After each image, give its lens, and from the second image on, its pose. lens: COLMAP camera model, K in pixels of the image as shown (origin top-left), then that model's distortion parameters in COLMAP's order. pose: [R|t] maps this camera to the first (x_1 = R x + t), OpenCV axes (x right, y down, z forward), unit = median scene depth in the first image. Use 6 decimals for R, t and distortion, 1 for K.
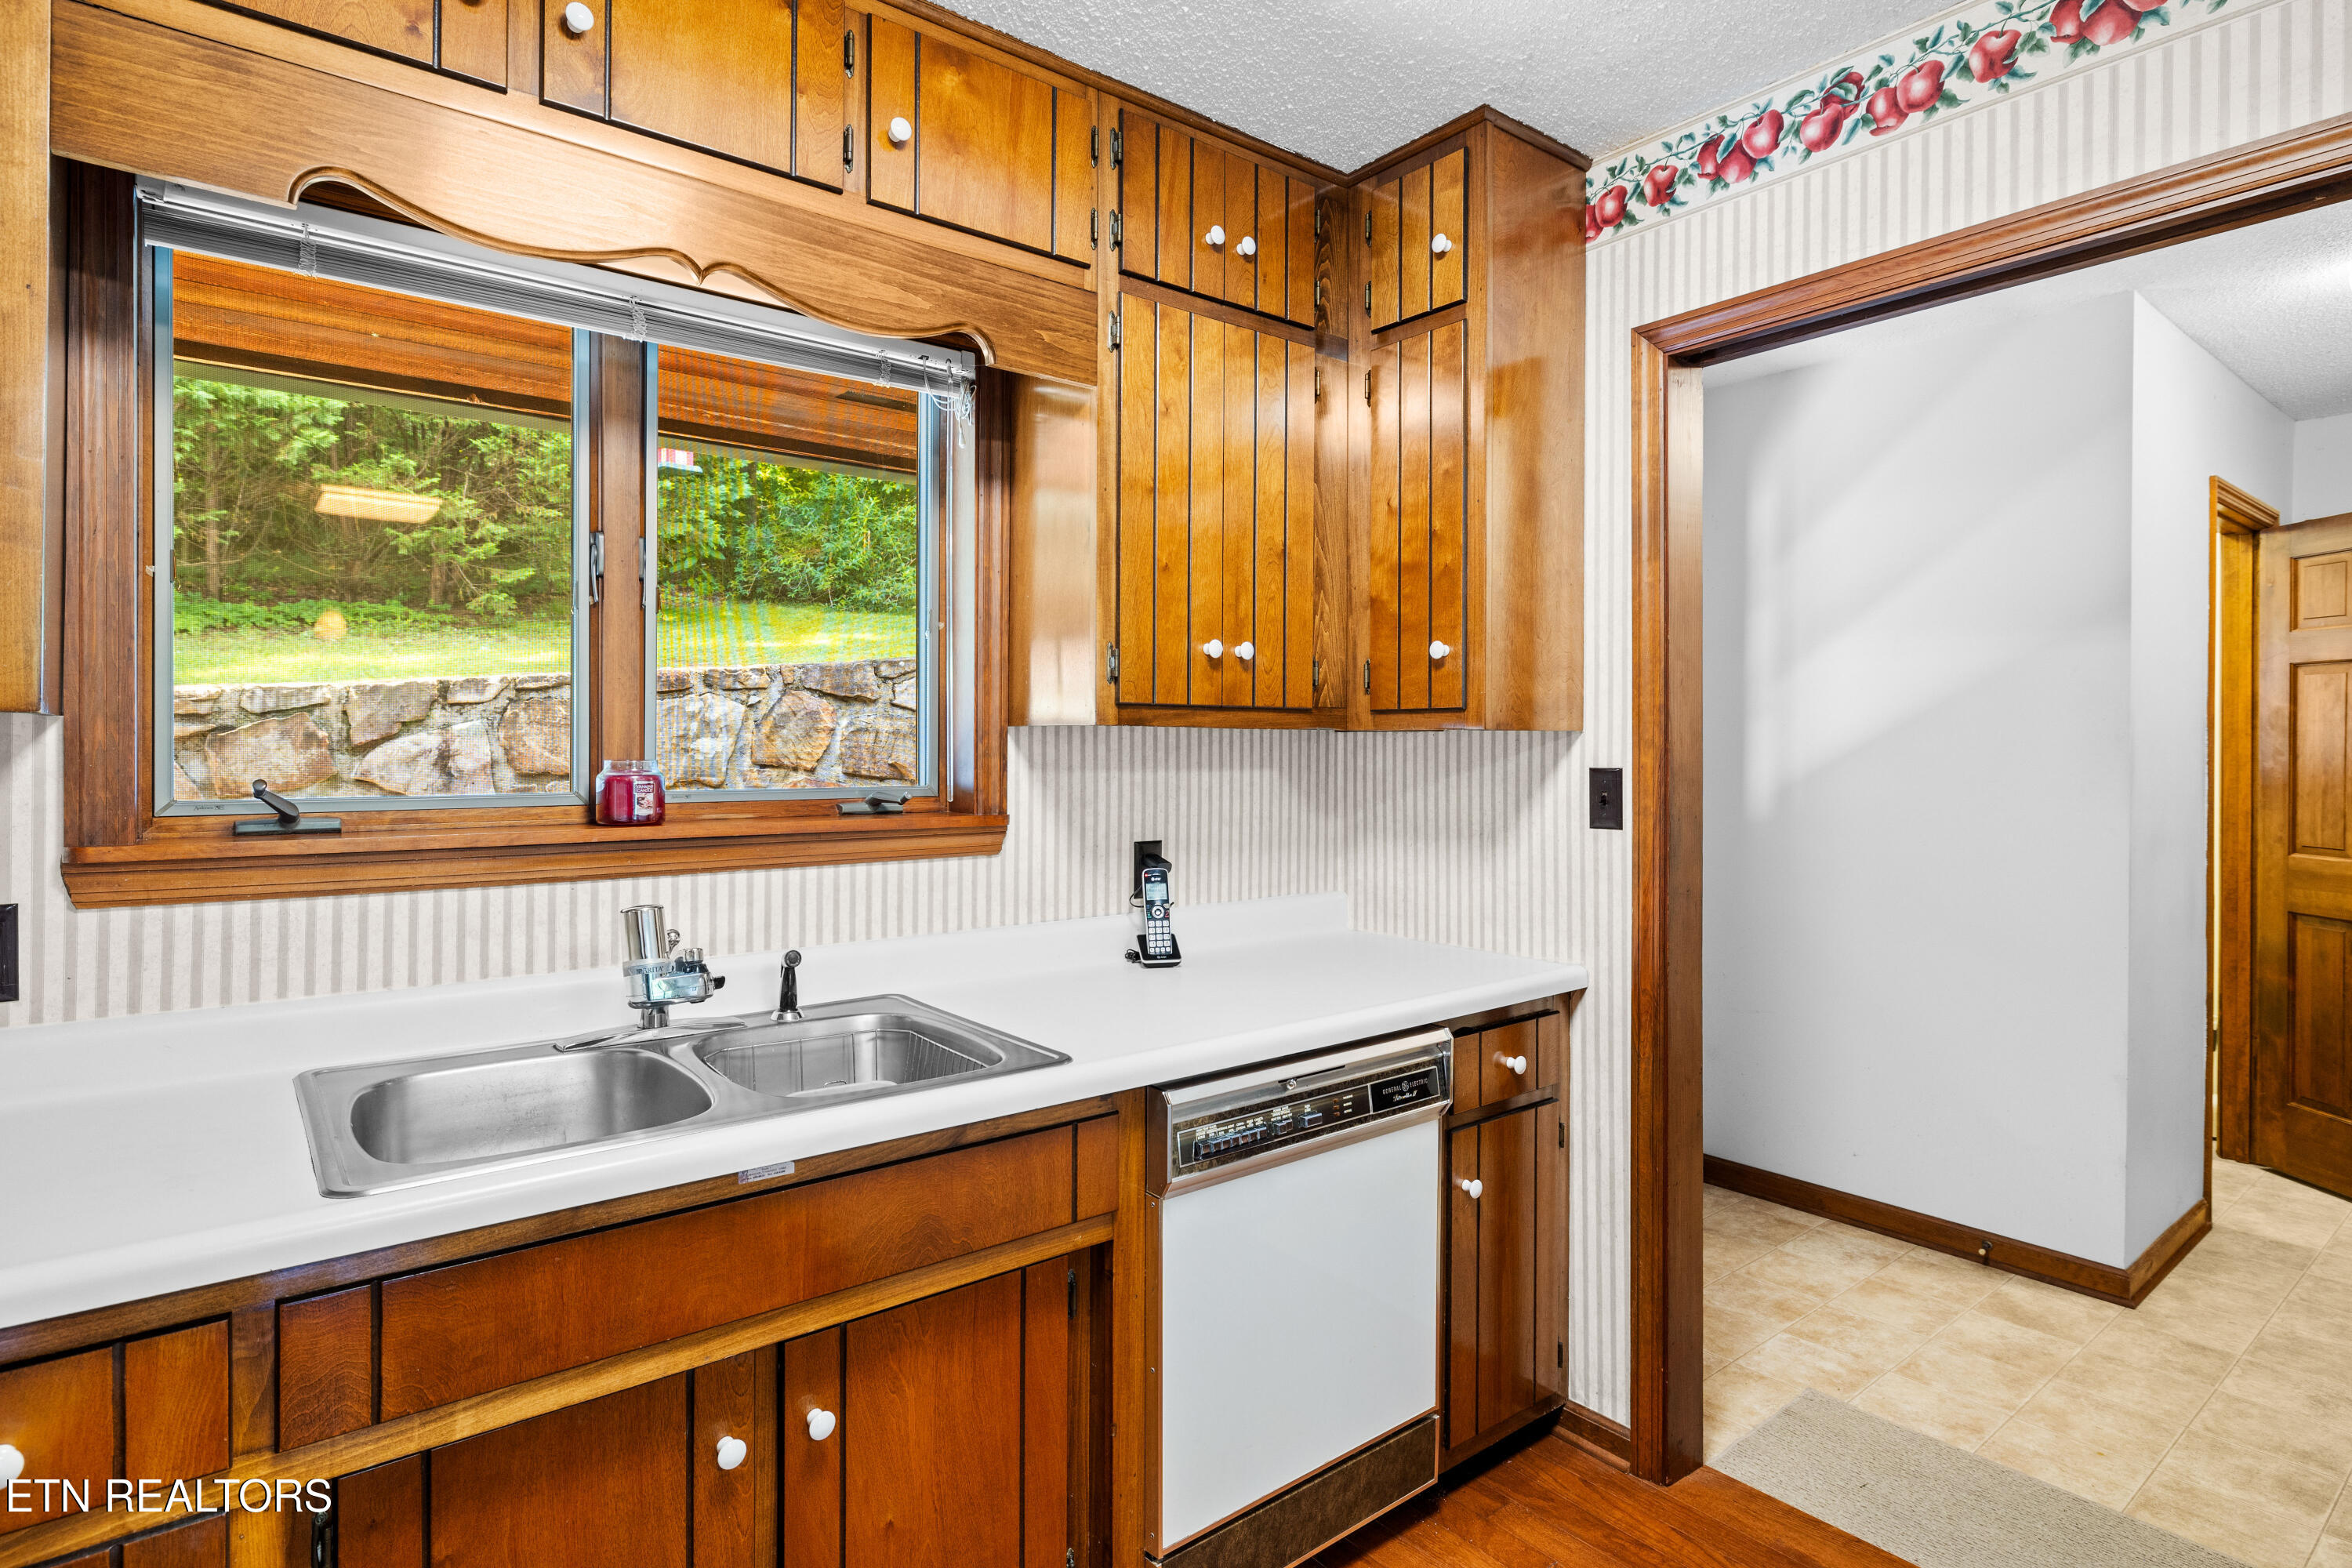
lens RADIAL K [[1218.4, 0, 1180.3], [0, 1218.4, 746.4], [0, 0, 1]] dist [-0.000141, 0.000853]
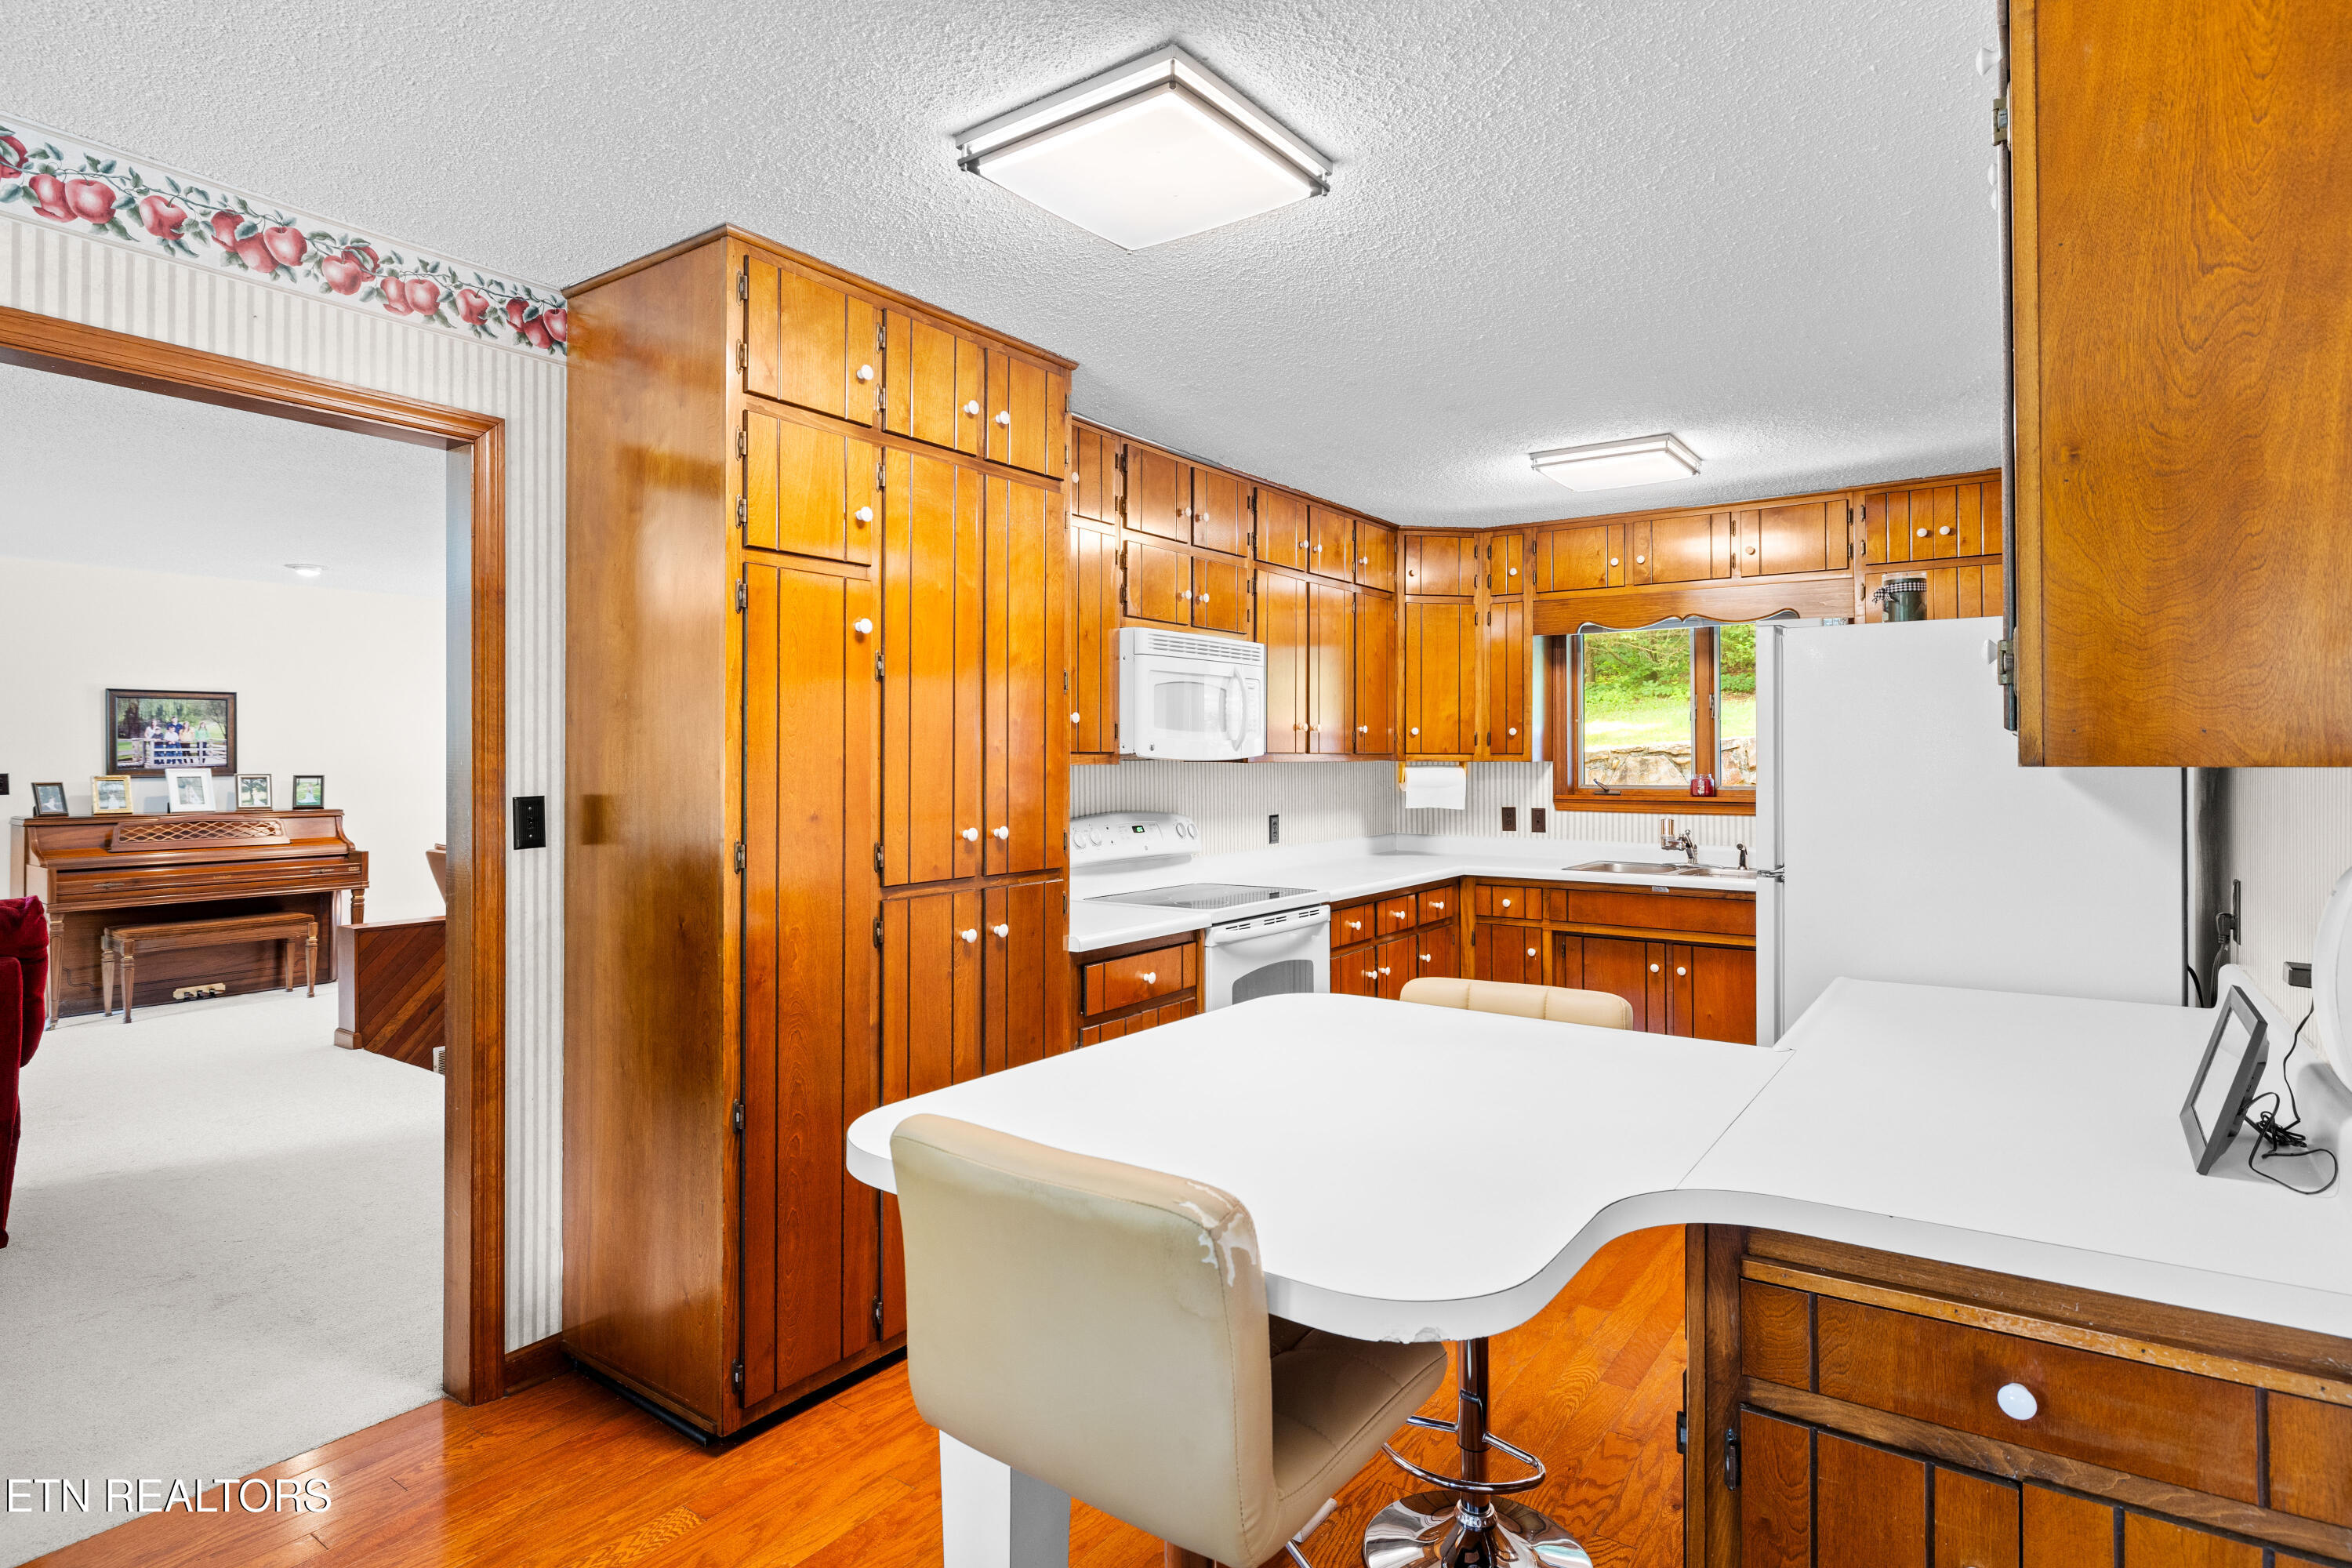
lens RADIAL K [[1218.4, 0, 1180.3], [0, 1218.4, 750.0], [0, 0, 1]] dist [-0.000141, 0.000853]
pose [[0.280435, -0.010422, -0.959816, 1.875722], [0.001842, 0.999945, -0.010319, -0.017264], [0.959871, 0.001126, 0.280439, -0.936468]]
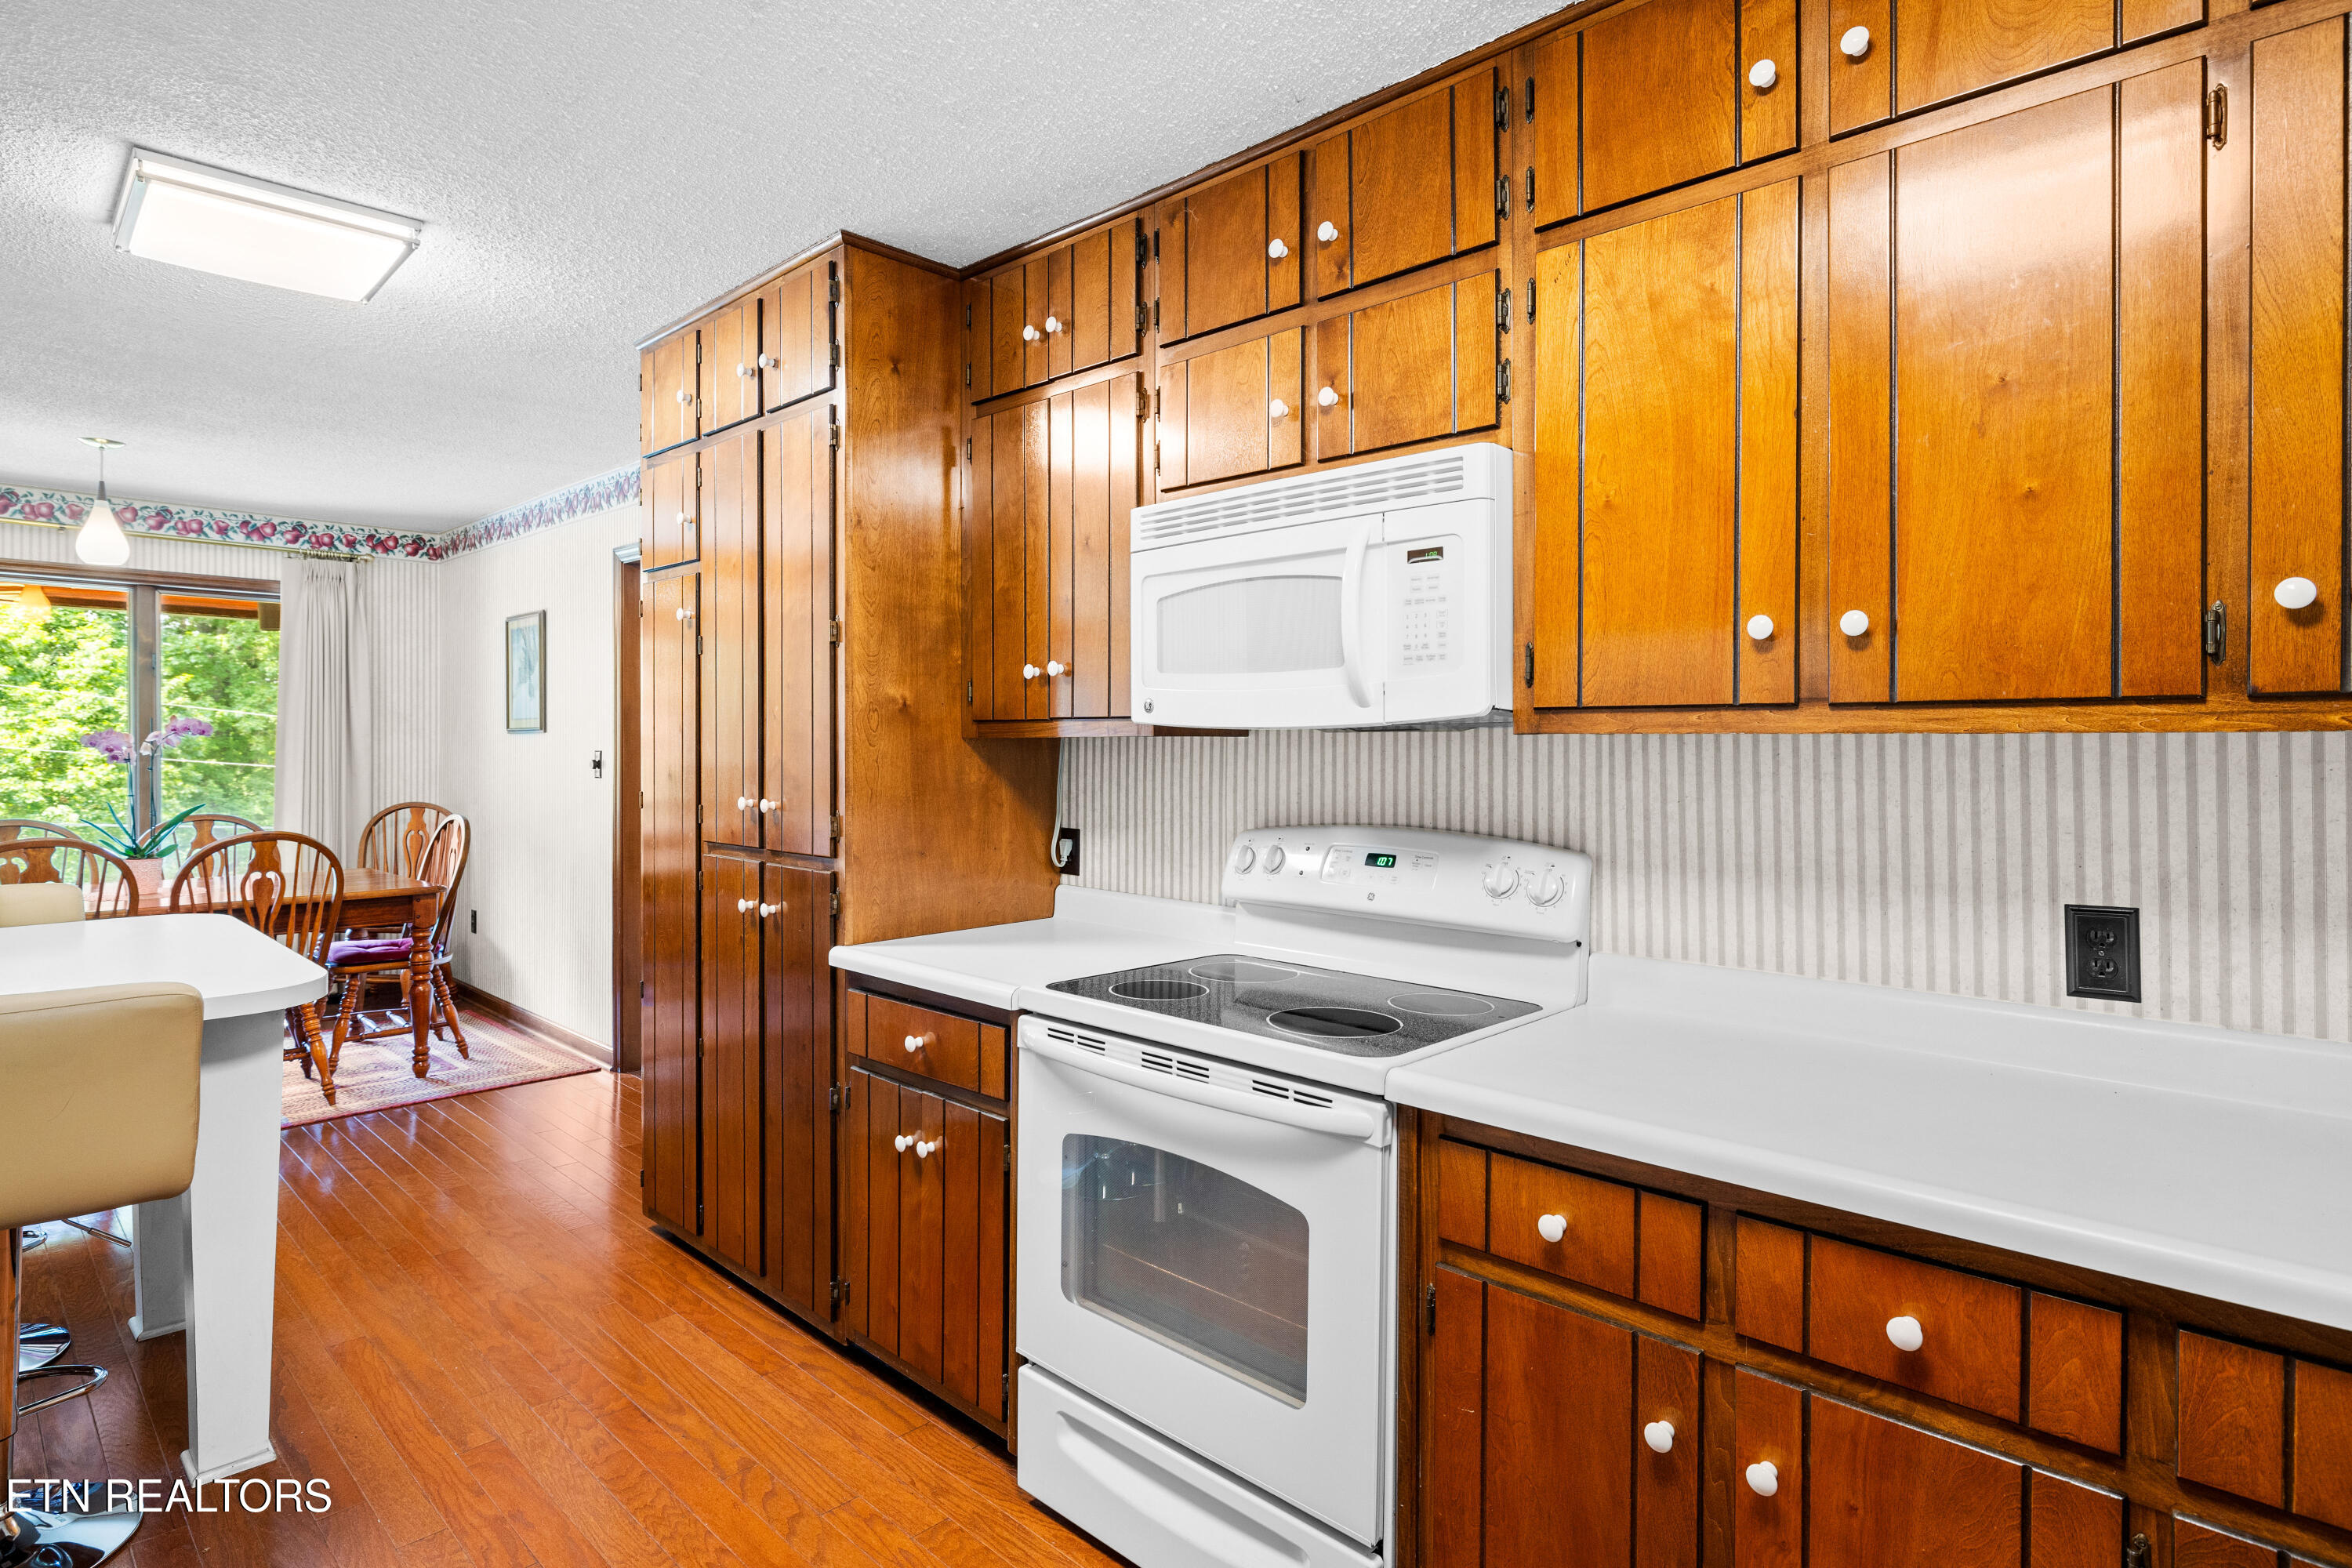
lens RADIAL K [[1218.4, 0, 1169.9], [0, 1218.4, 761.4], [0, 0, 1]] dist [-0.000141, 0.000853]
pose [[-0.989680, -0.008667, -0.143035, 0.101634], [-0.010373, 0.999884, 0.011184, -0.003597], [0.142922, 0.012552, -0.989654, 0.739149]]
